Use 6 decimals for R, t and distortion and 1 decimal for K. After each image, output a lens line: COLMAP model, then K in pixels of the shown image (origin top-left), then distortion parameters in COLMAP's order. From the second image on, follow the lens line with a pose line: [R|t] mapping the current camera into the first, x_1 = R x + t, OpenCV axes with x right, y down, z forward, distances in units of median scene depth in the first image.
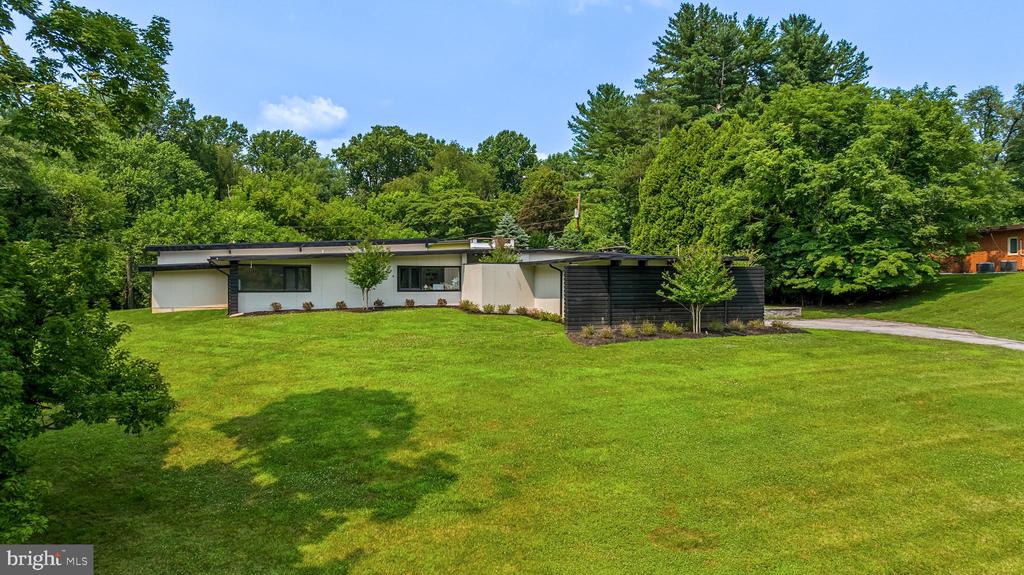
lens RADIAL K [[710.7, 0, 512.0], [0, 710.7, 287.5], [0, 0, 1]] dist [-0.095900, 0.080308]
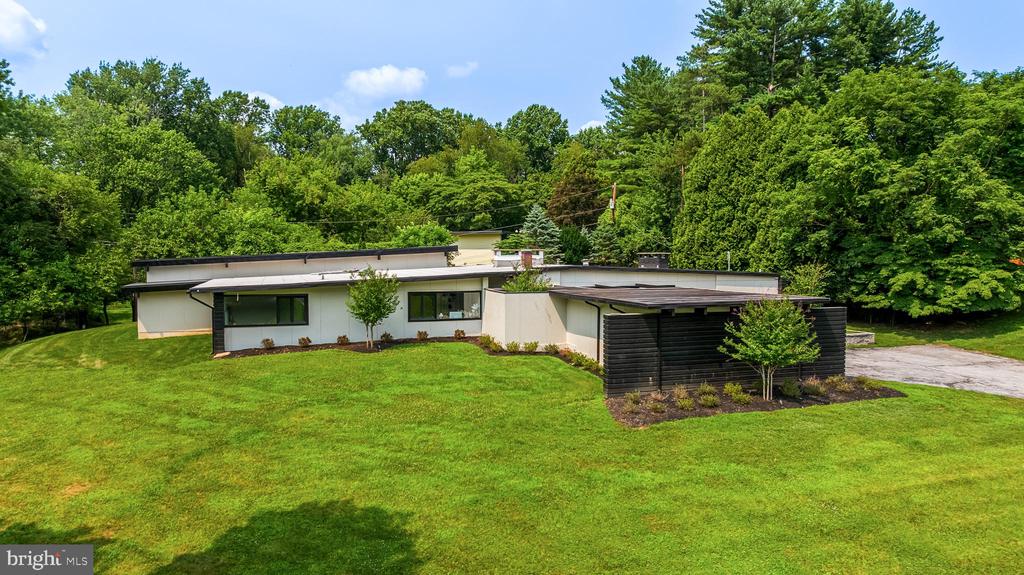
lens RADIAL K [[710.7, 0, 512.0], [0, 710.7, 287.5], [0, 0, 1]] dist [-0.095900, 0.080308]
pose [[0.999083, 0.002377, -0.042746, 0.001380], [-0.000427, 0.998961, 0.045574, -0.048880], [0.042810, -0.045514, 0.998046, 0.091133]]
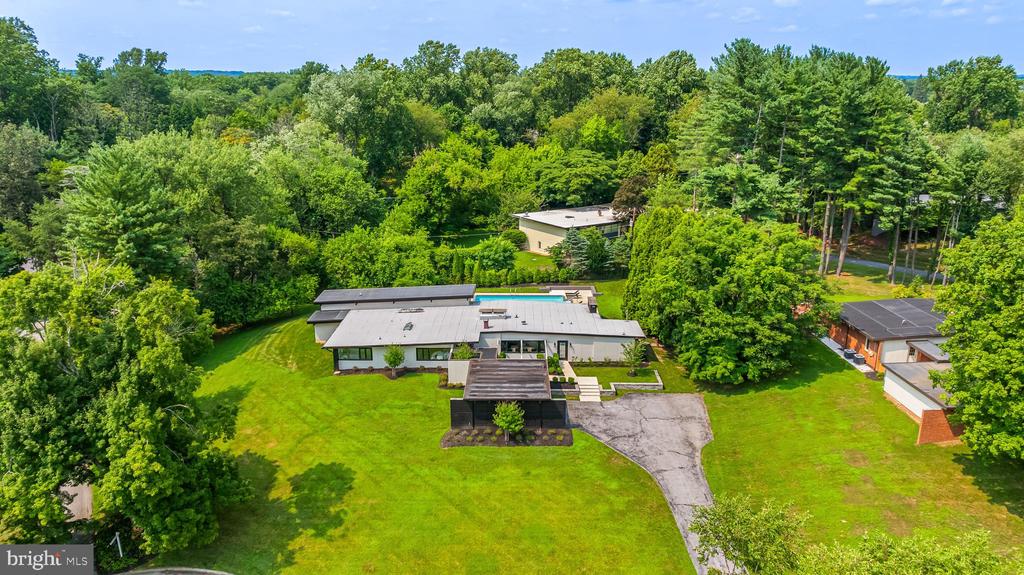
lens RADIAL K [[702.3, 0, 512.0], [0, 702.3, 287.5], [0, 0, 1]] dist [-0.007743, -0.002403]
pose [[0.926657, 0.110697, -0.359238, 0.485228], [-0.003760, 0.958340, 0.285605, -0.476275], [0.375888, -0.263307, 0.888469, -0.361109]]
